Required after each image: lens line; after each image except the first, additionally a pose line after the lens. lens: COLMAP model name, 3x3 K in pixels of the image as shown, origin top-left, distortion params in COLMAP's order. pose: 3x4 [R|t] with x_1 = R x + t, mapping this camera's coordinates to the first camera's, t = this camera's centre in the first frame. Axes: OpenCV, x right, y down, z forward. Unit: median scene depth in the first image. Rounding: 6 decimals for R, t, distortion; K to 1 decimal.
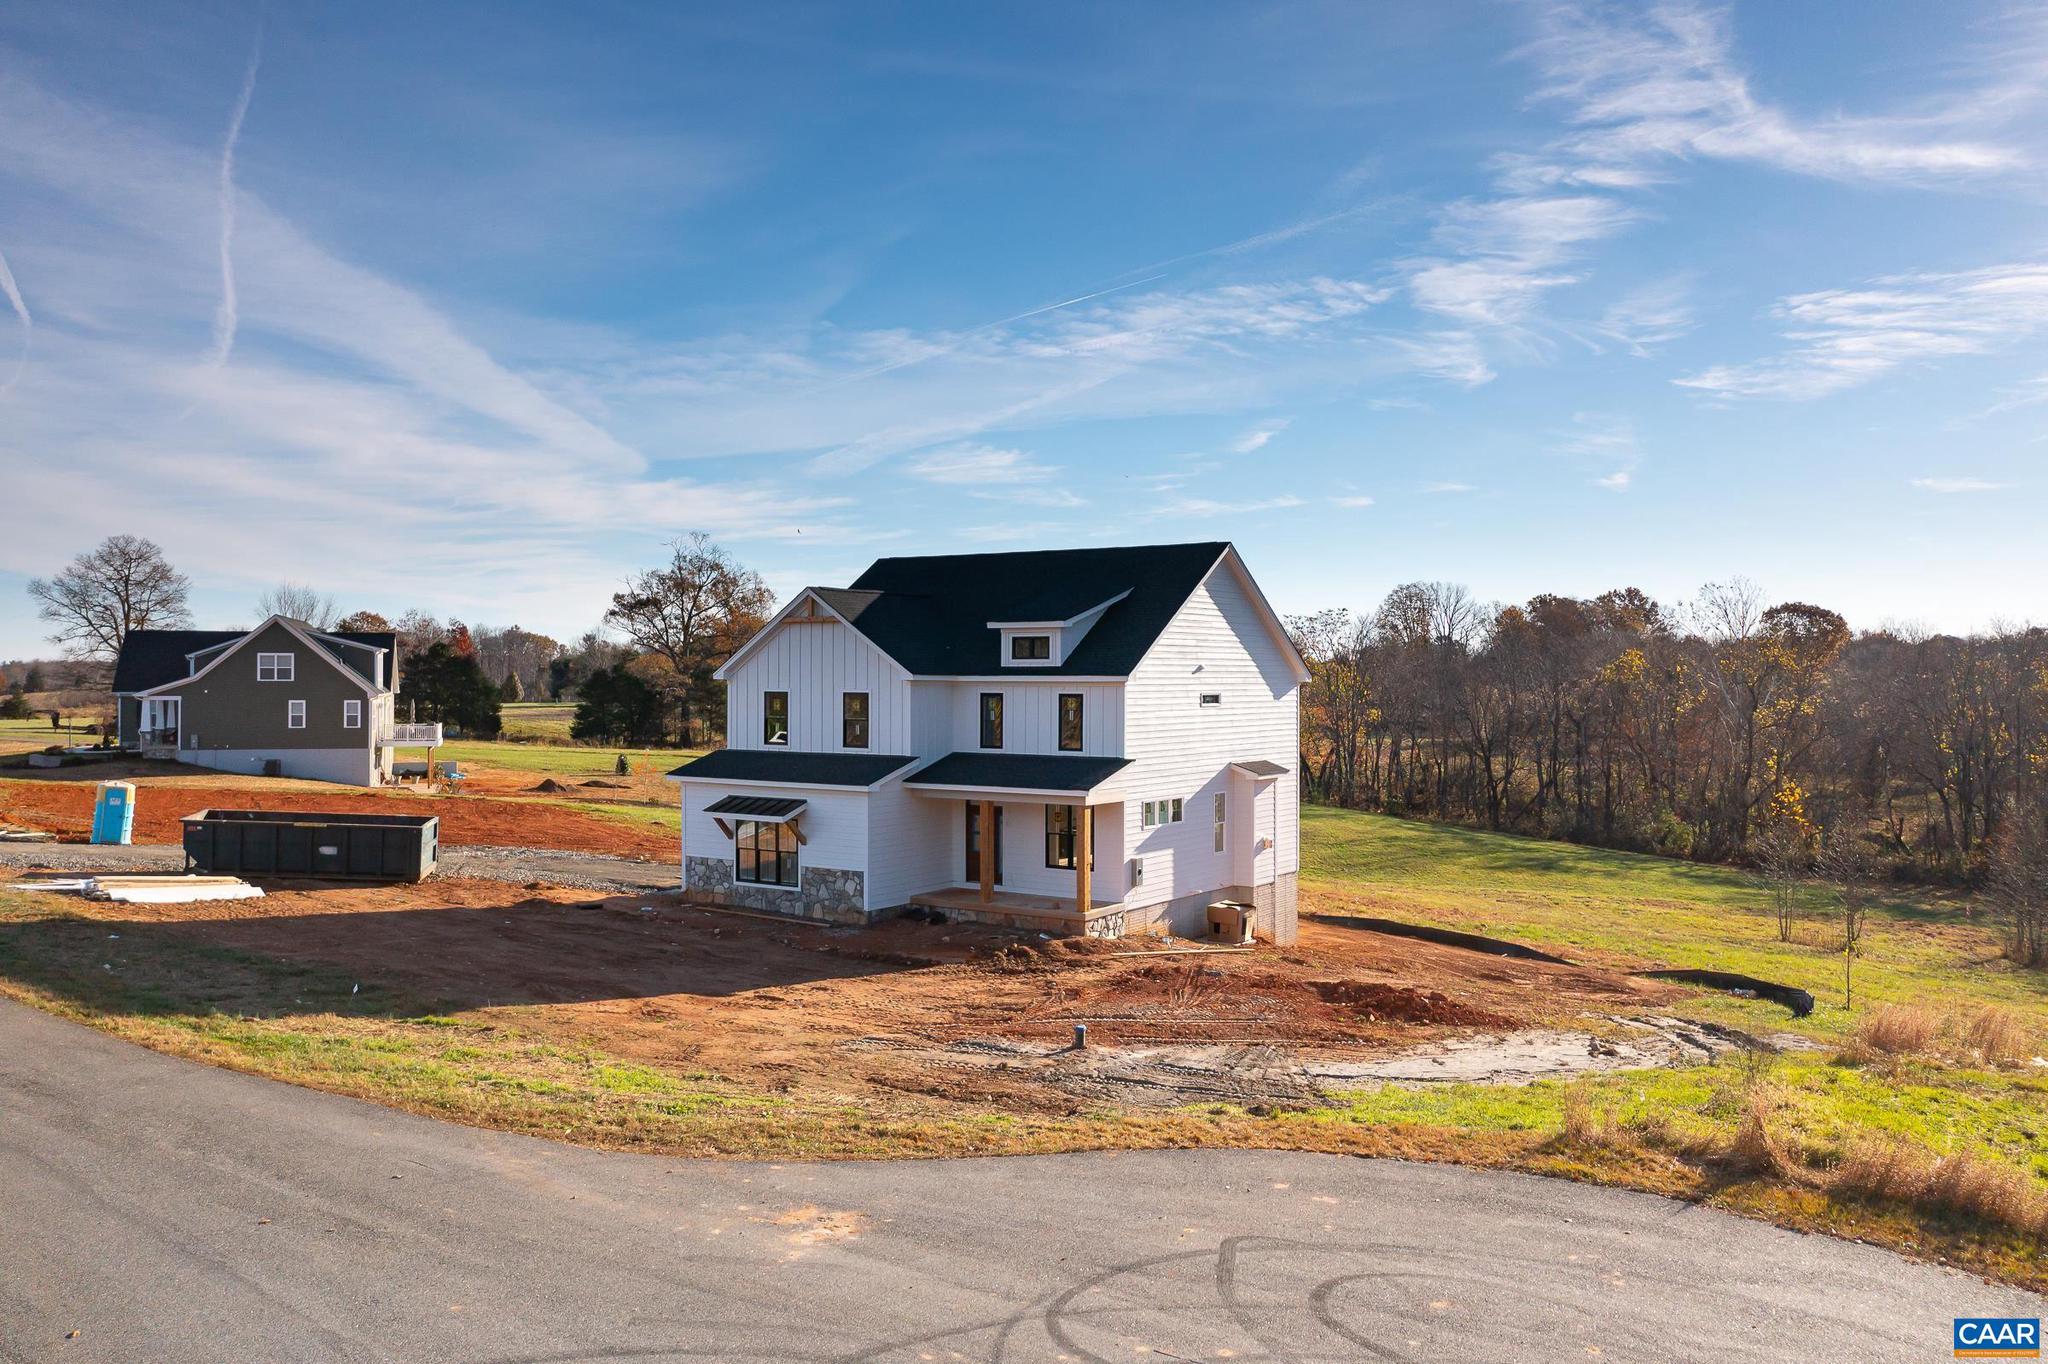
lens RADIAL K [[1610.0, 0, 1024.0], [0, 1610.0, 676.8], [0, 0, 1]] dist [-0.014652, -0.004626]
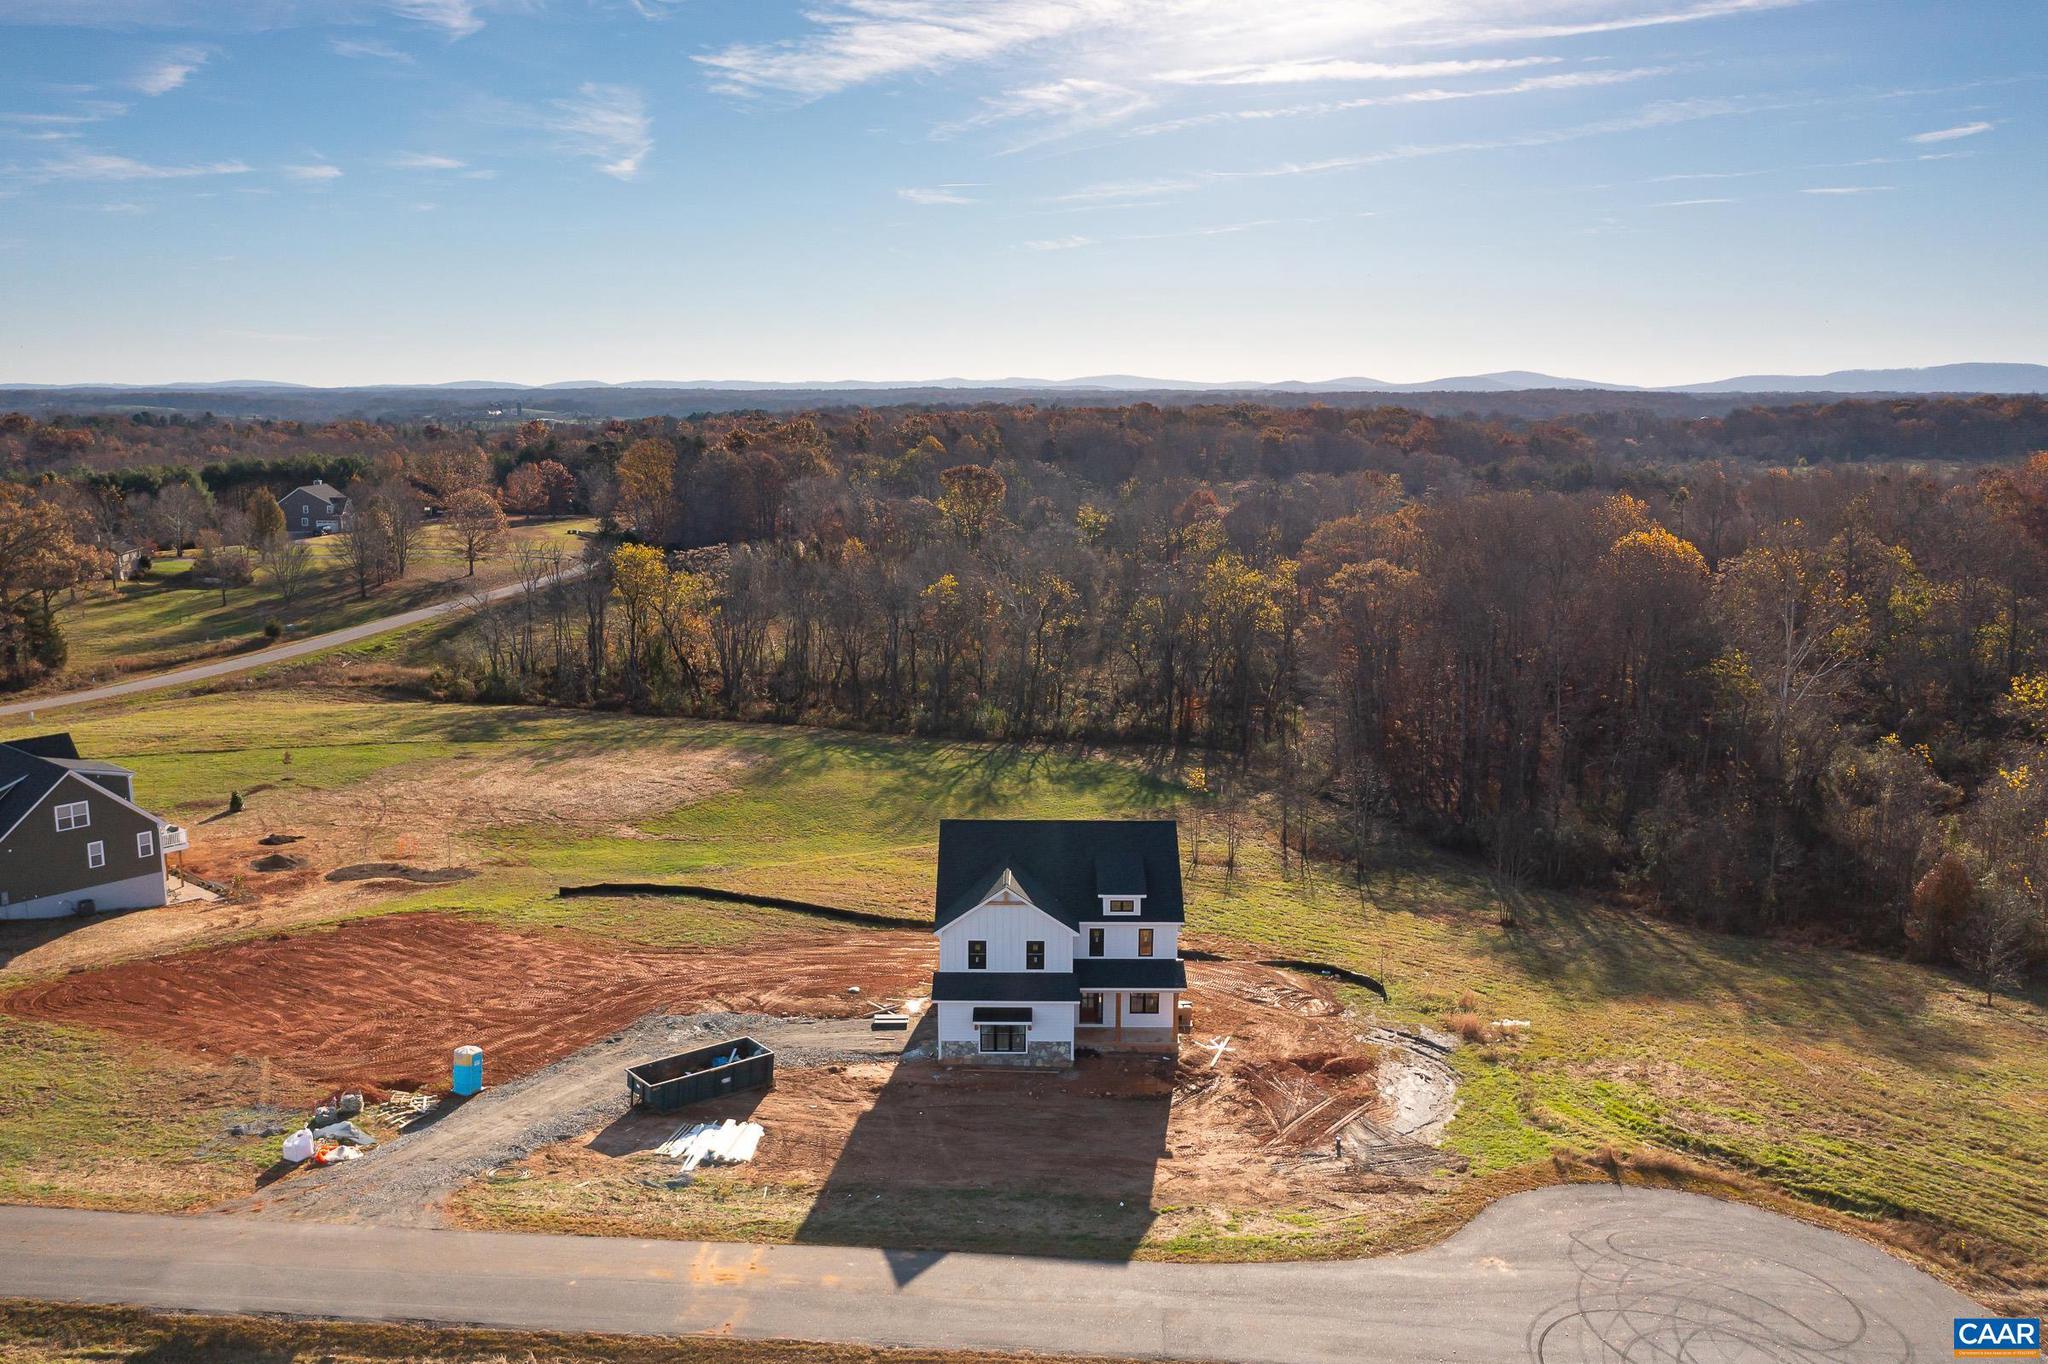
lens RADIAL K [[1617.4, 0, 1023.7], [0, 1617.4, 685.5], [0, 0, 1]] dist [-0.015166, -0.002125]
pose [[0.831399, -0.102848, 0.546075, -1.130562], [-0.001165, 0.982398, 0.186798, -0.642887], [-0.555675, -0.155940, 0.816644, -0.474381]]
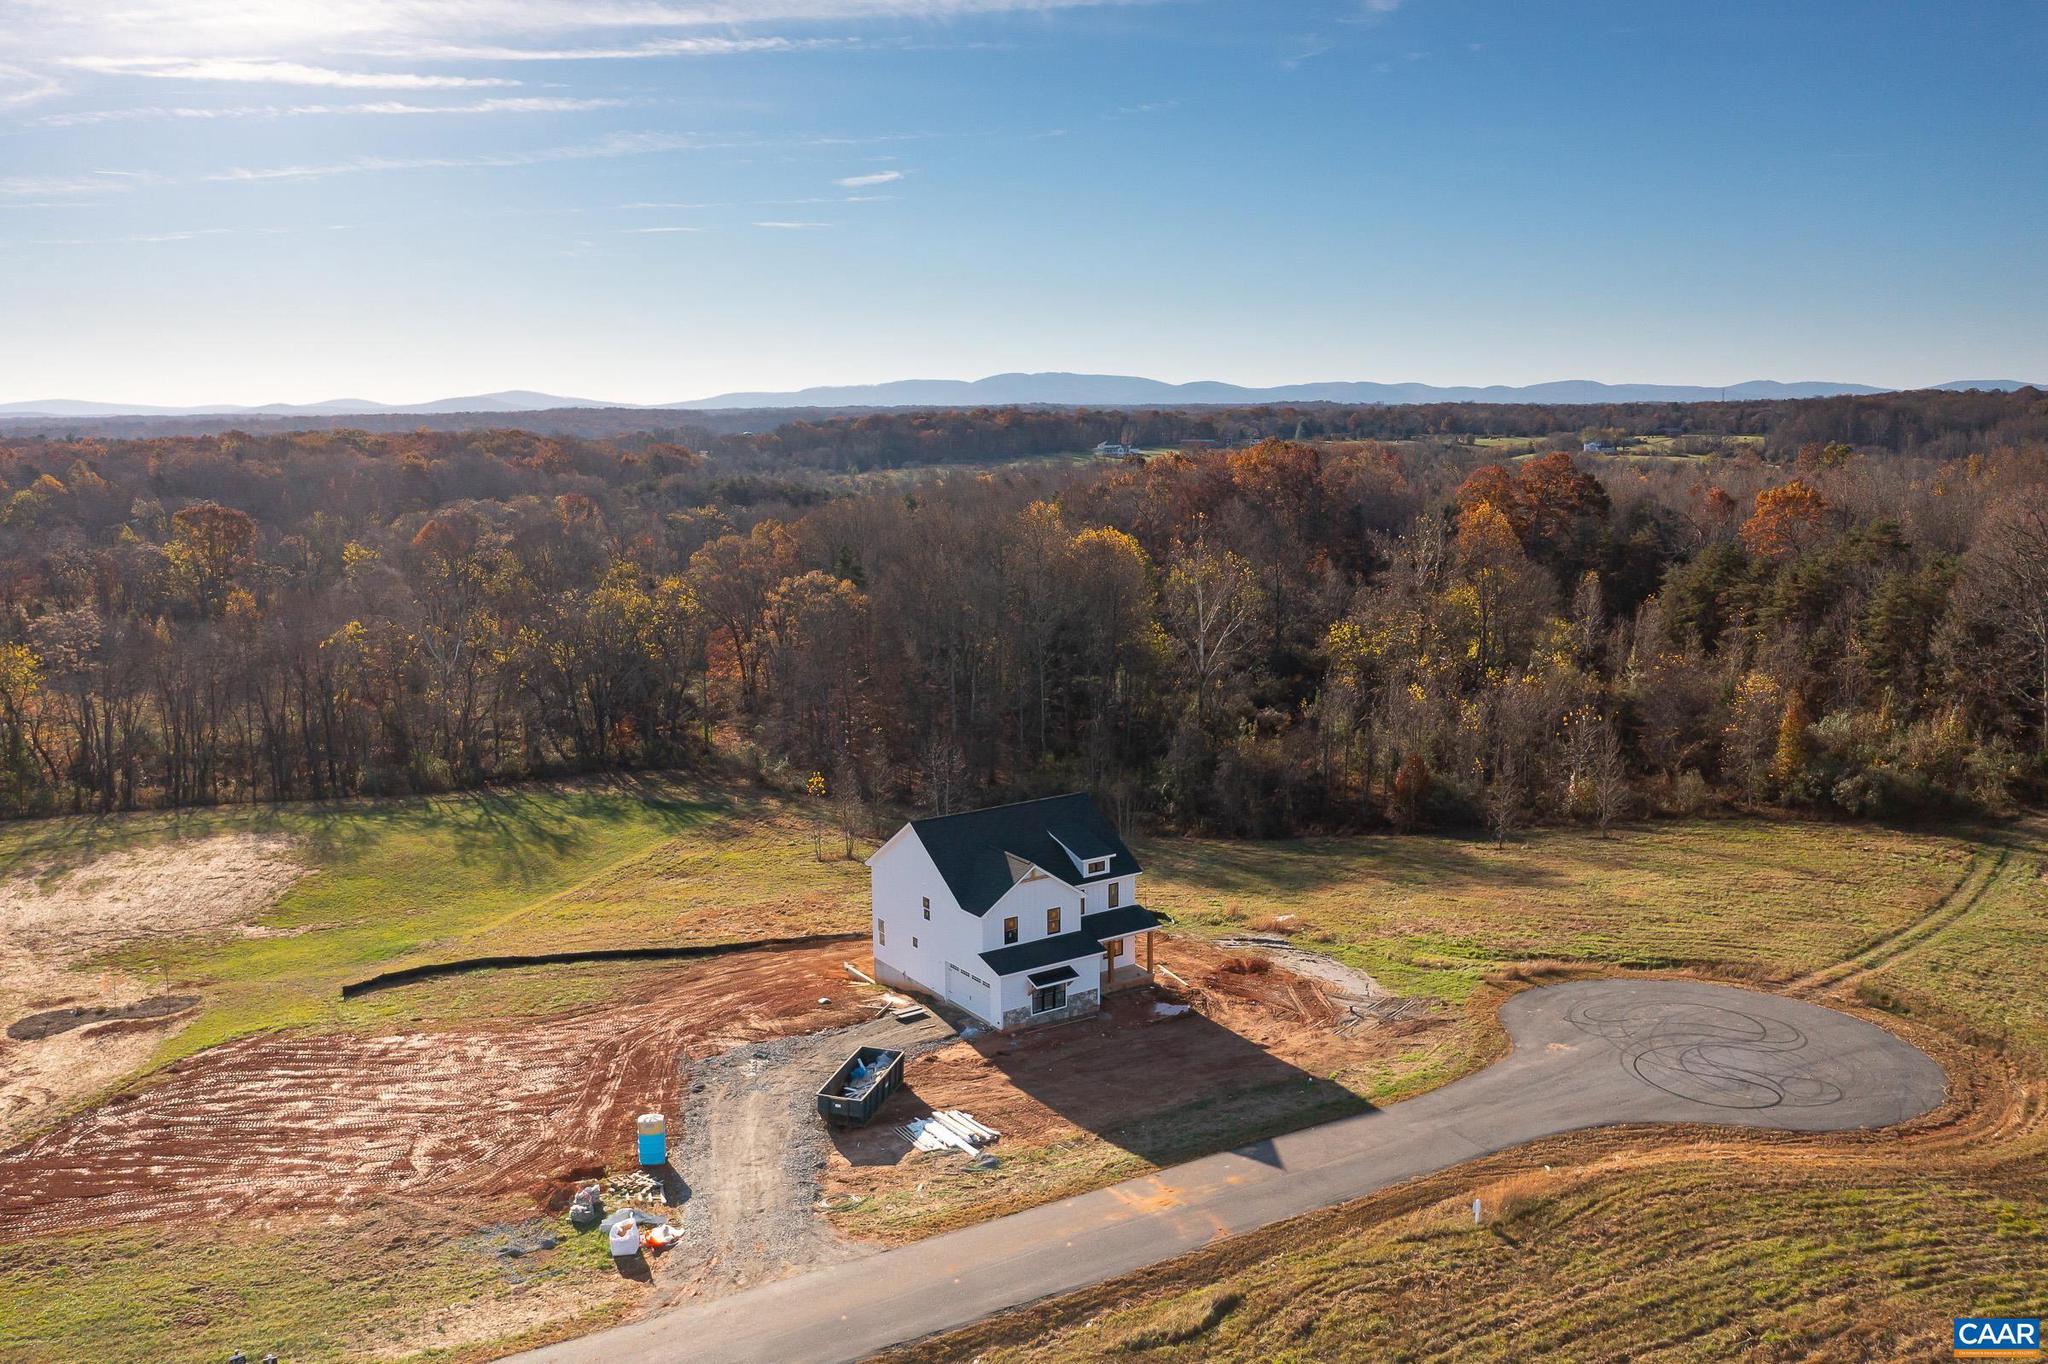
lens RADIAL K [[1616.8, 0, 1024.0], [0, 1616.8, 679.5], [0, 0, 1]] dist [-0.015970, 0.000416]
pose [[0.377858, -0.163475, 0.911317, -2.042343], [0.007361, 0.984788, 0.173602, -0.667002], [-0.925834, -0.058889, 0.373313, 0.278064]]
